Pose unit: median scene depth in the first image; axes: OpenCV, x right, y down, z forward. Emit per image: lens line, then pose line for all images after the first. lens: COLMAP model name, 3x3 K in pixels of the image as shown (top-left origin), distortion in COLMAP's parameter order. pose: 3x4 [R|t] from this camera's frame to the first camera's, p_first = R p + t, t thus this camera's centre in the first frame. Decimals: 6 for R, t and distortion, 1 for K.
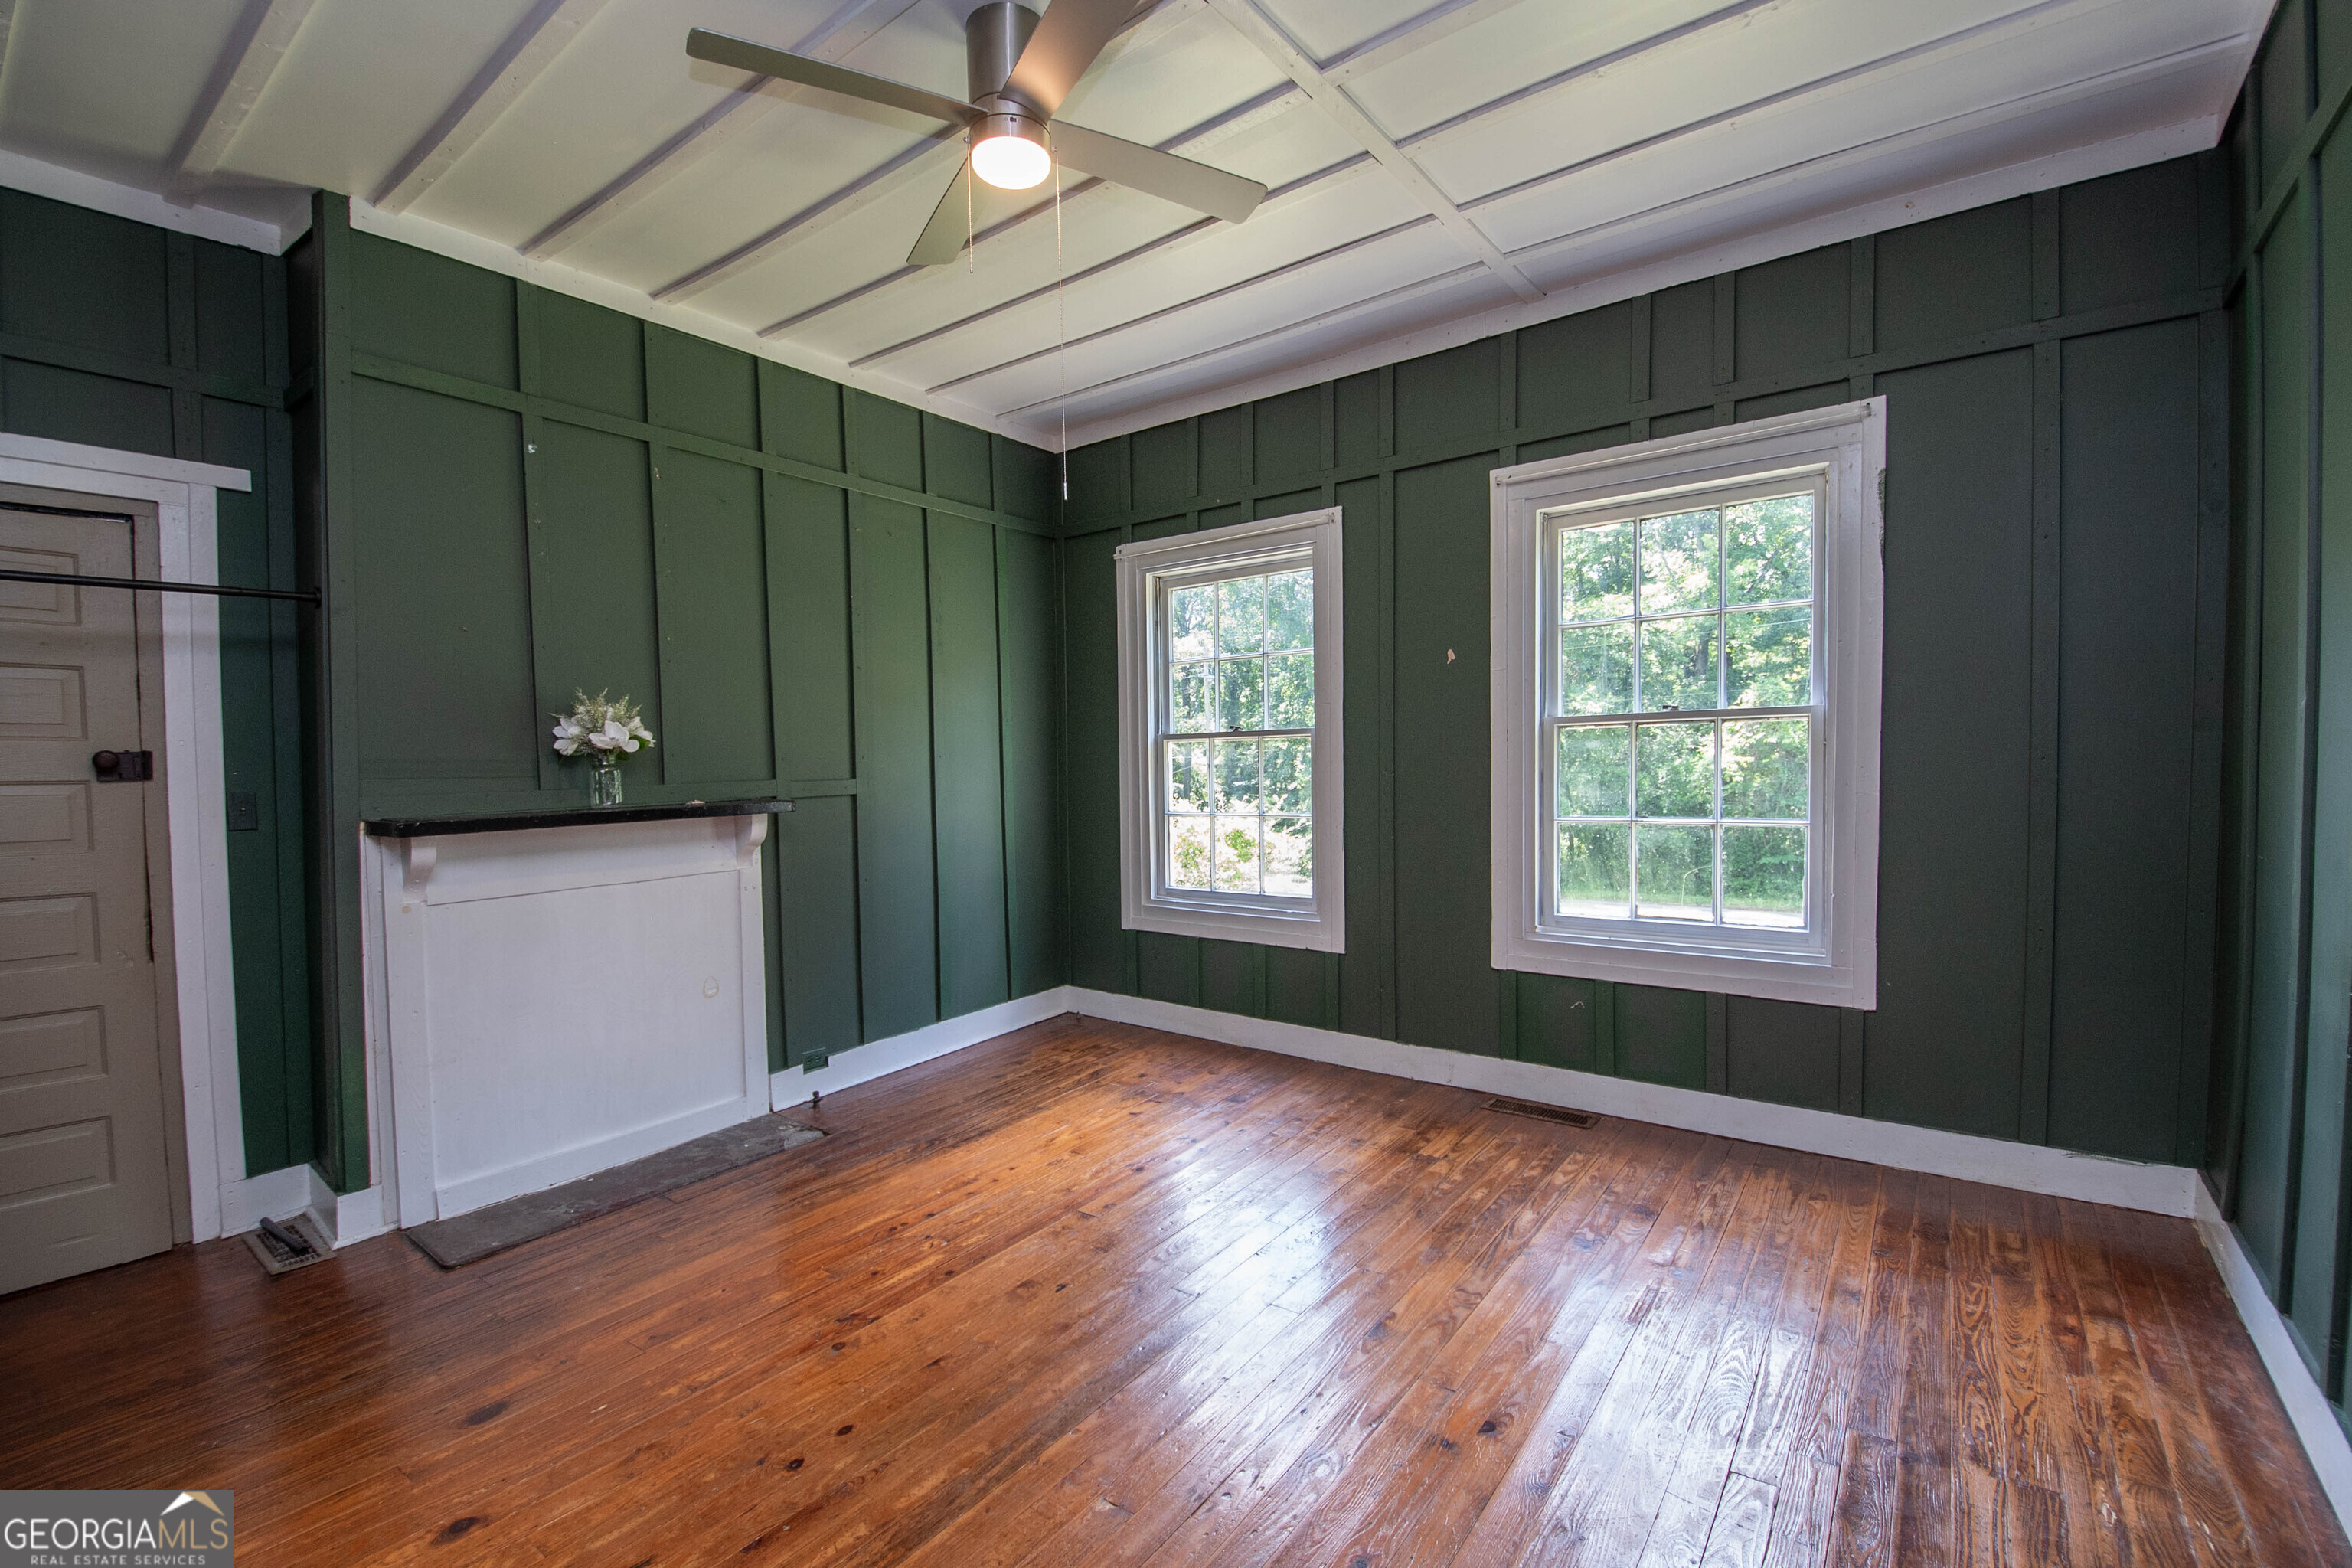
lens RADIAL K [[1029.8, 0, 1181.0], [0, 1029.8, 811.4], [0, 0, 1]] dist [0.018933, -0.026328]
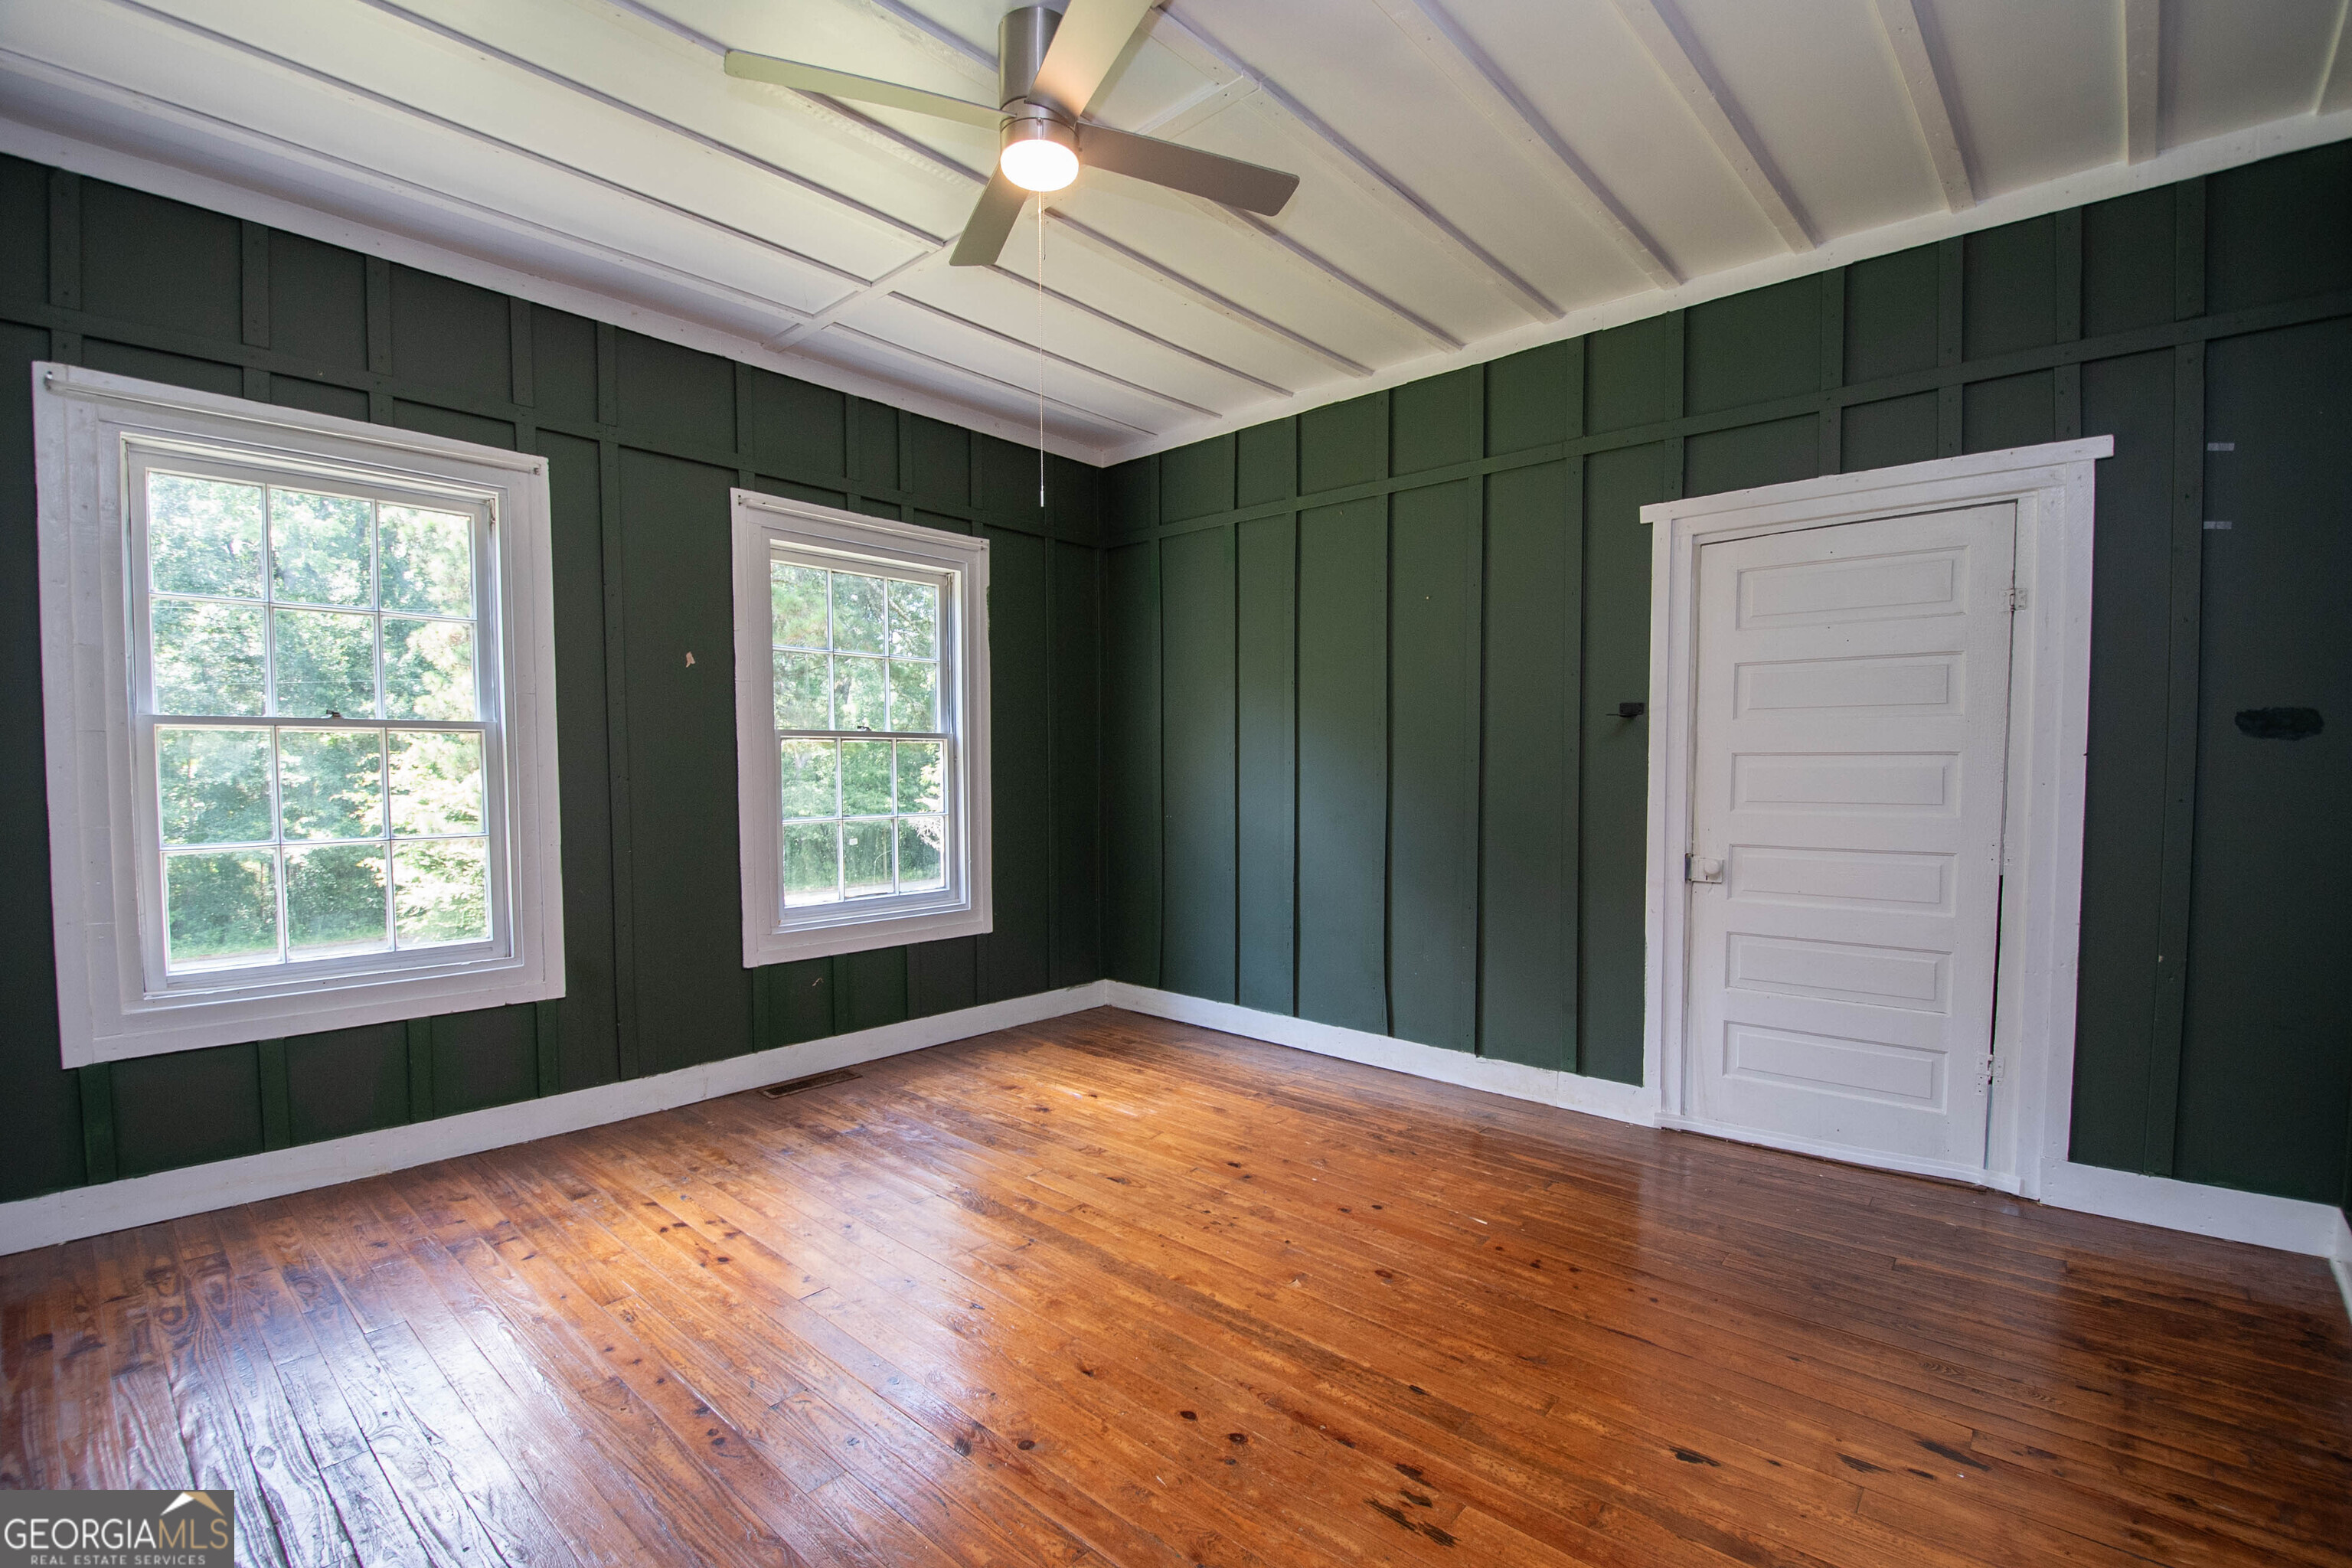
lens RADIAL K [[1029.8, 0, 1181.0], [0, 1029.8, 811.4], [0, 0, 1]] dist [0.018933, -0.026328]
pose [[0.079656, -0.017511, 0.996669, -0.745493], [0.051918, 0.998562, 0.013395, 0.004262], [-0.995469, 0.050678, 0.080451, 0.513631]]
